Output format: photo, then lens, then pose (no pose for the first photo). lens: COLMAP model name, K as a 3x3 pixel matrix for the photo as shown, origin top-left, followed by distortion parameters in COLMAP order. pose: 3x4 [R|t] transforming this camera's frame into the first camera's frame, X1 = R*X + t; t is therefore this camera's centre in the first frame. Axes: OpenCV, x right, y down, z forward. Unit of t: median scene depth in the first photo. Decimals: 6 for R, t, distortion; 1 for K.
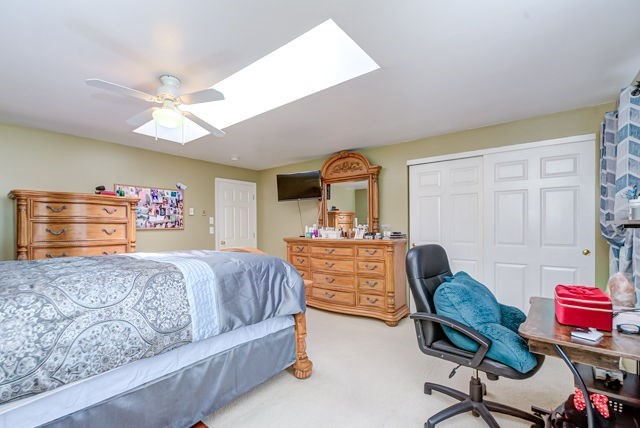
lens RADIAL K [[280.5, 0, 311.7], [0, 280.5, 227.5], [0, 0, 1]] dist [-0.001111, -0.004731]
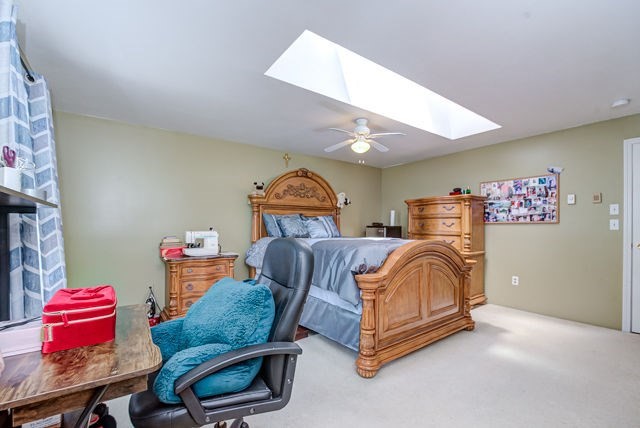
lens RADIAL K [[280.5, 0, 318.5], [0, 280.5, 219.9], [0, 0, 1]] dist [-0.001111, -0.004731]
pose [[-0.269843, -0.019007, -0.962717, 0.504353], [-0.004032, 0.999819, -0.018609, 0.015669], [0.962896, -0.001140, -0.269871, 0.604658]]
